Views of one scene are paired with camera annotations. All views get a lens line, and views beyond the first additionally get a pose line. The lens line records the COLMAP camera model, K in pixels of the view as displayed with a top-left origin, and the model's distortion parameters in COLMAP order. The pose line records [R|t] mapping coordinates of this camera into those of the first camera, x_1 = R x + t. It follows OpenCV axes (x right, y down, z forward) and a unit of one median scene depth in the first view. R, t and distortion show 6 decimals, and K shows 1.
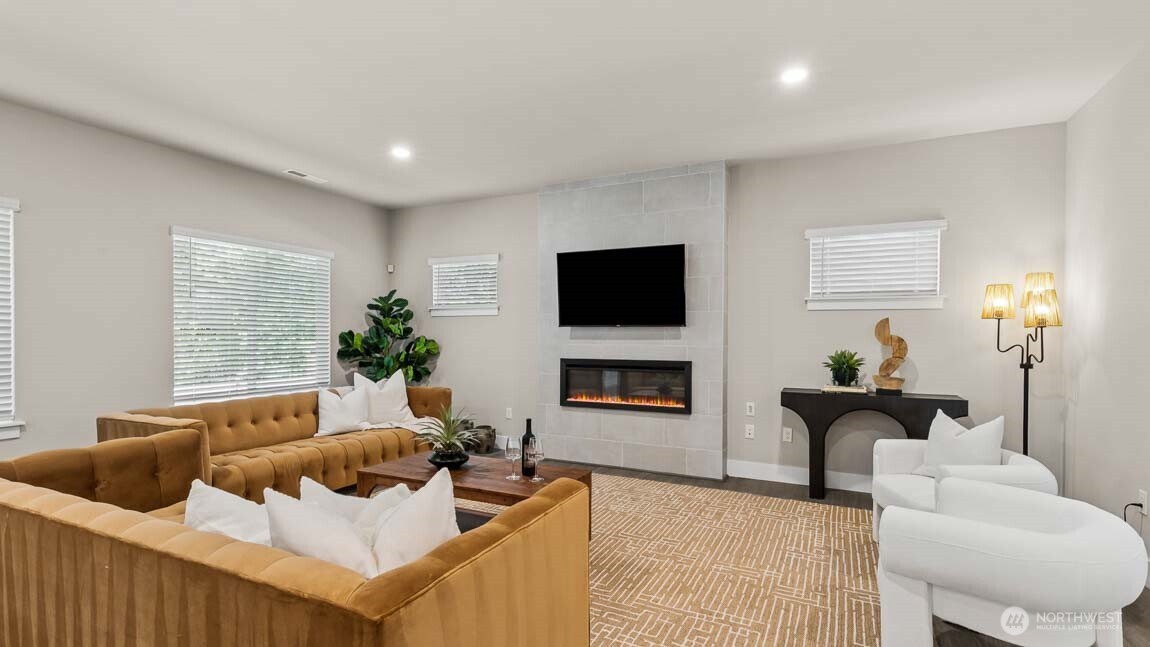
lens RADIAL K [[532.7, 0, 572.9], [0, 532.7, 325.9], [0, 0, 1]] dist [0.001108, 0.001450]
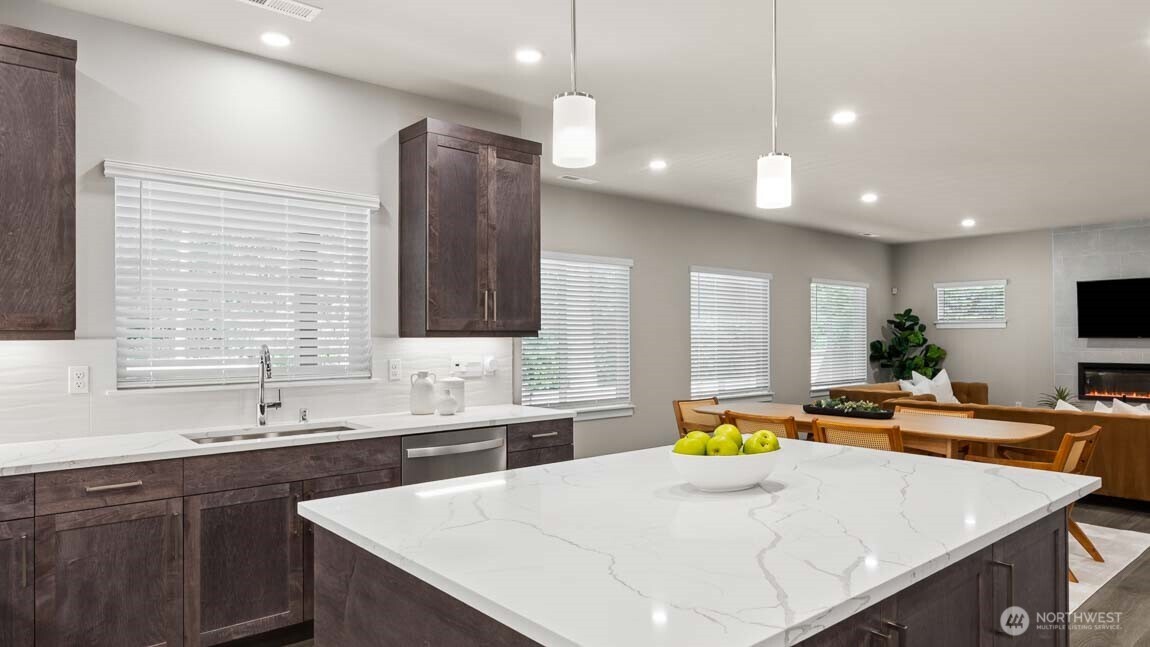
lens RADIAL K [[692.8, 0, 577.6], [0, 692.8, 328.8], [0, 0, 1]] dist [0.003057, -0.000850]
pose [[0.918485, -0.008162, -0.395372, -0.458840], [0.010365, 0.999940, 0.003438, -0.037261], [0.395320, -0.007255, 0.918515, -1.001541]]
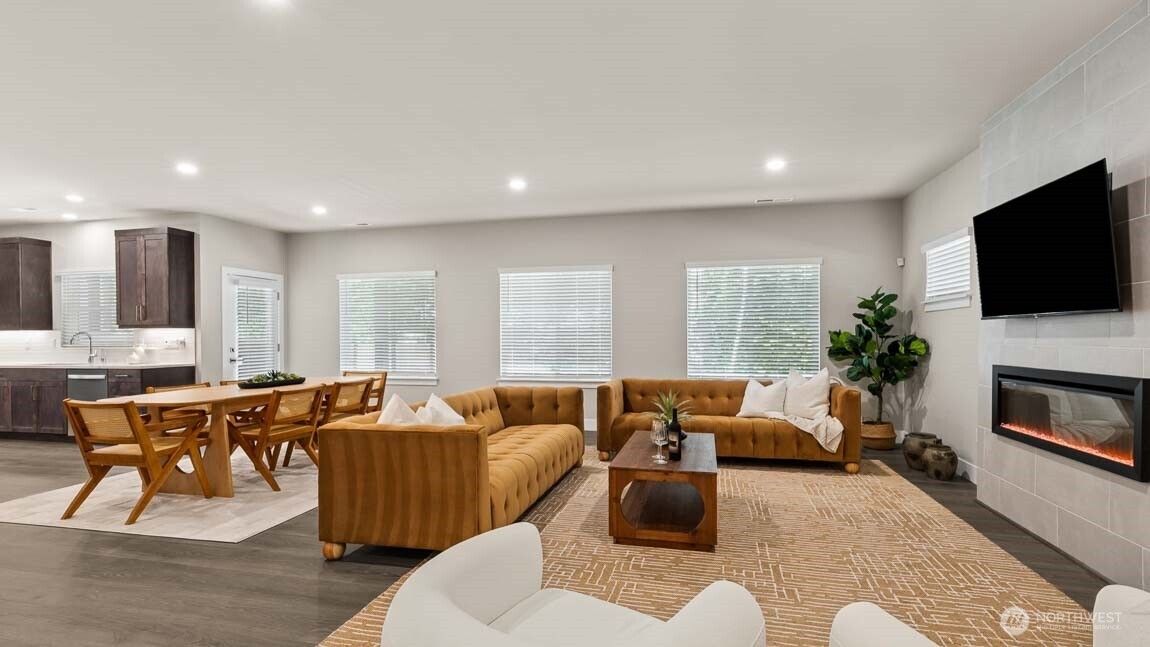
lens RADIAL K [[532.7, 0, 597.0], [0, 532.7, 327.8], [0, 0, 1]] dist [0.001108, 0.001450]
pose [[0.232178, -0.020691, -0.972453, 0.519488], [0.021527, 0.999638, -0.016129, 0.012262], [0.972435, -0.017189, 0.232539, 0.323234]]
